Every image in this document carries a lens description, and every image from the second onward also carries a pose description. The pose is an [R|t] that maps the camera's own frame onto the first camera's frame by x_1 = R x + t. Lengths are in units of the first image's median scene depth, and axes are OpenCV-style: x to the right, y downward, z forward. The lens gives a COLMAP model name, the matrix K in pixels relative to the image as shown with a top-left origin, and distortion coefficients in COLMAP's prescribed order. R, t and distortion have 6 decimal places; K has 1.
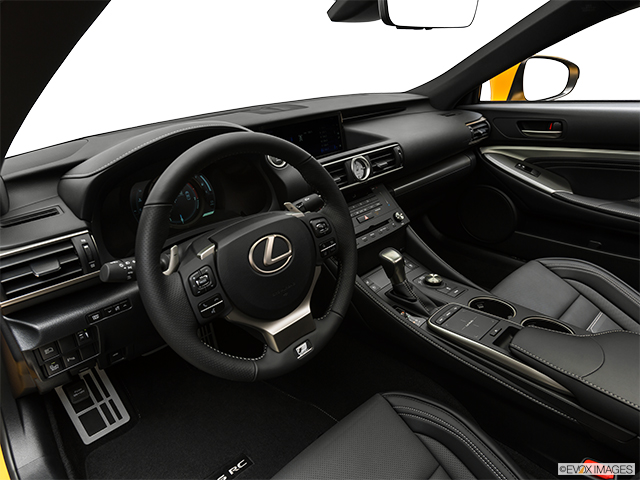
lens RADIAL K [[409.6, 0, 322.6], [0, 409.6, 235.3], [0, 0, 1]] dist [-0.004595, 0.006054]
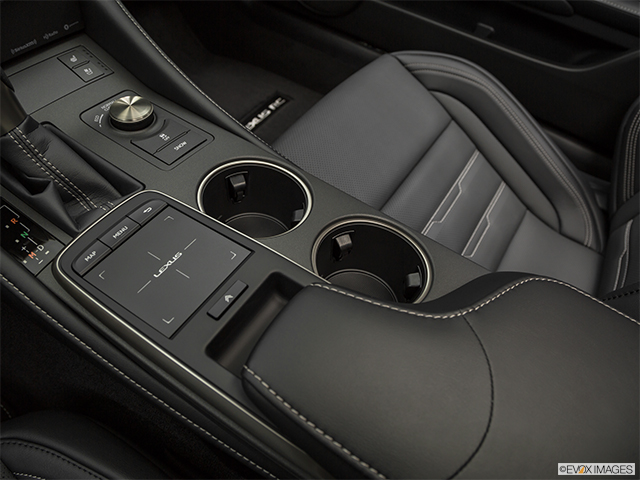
lens RADIAL K [[483.0, 0, 318.1], [0, 483.0, 242.4], [0, 0, 1]] dist [-0.128458, 0.050710]
pose [[0.952521, -0.085956, 0.292087, 0.296999], [-0.058673, 0.889522, 0.453108, 0.006088], [-0.298766, -0.448733, 0.842246, 0.516406]]
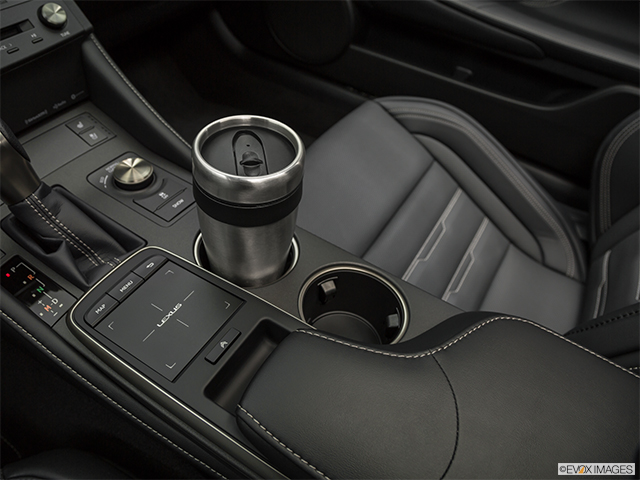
lens RADIAL K [[483.0, 0, 307.7], [0, 483.0, 242.3], [0, 0, 1]] dist [-0.128458, 0.050710]
pose [[0.954679, -0.095730, 0.281822, 0.296757], [-0.024029, 0.918984, 0.393562, -0.024486], [-0.296665, -0.382497, 0.875035, 0.484550]]
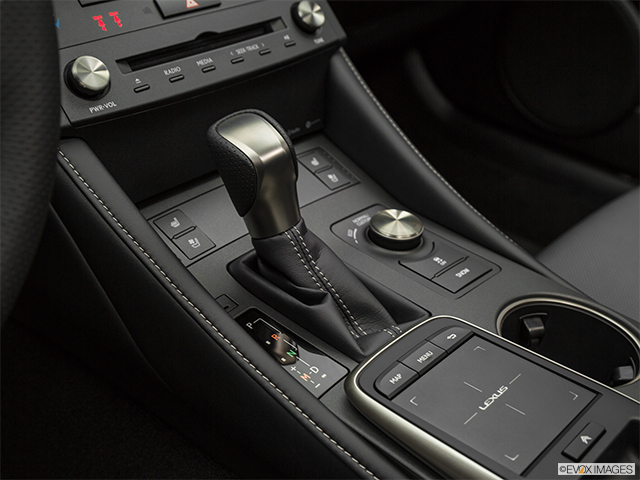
lens RADIAL K [[847.8, 0, 314.6], [0, 847.8, 234.7], [0, 0, 1]] dist [0.049829, 0.000000]
pose [[0.990103, 0.062597, 0.125607, 0.129914], [-0.080574, 0.986354, 0.143576, 0.025859], [-0.114906, -0.152276, 0.981636, 0.379152]]
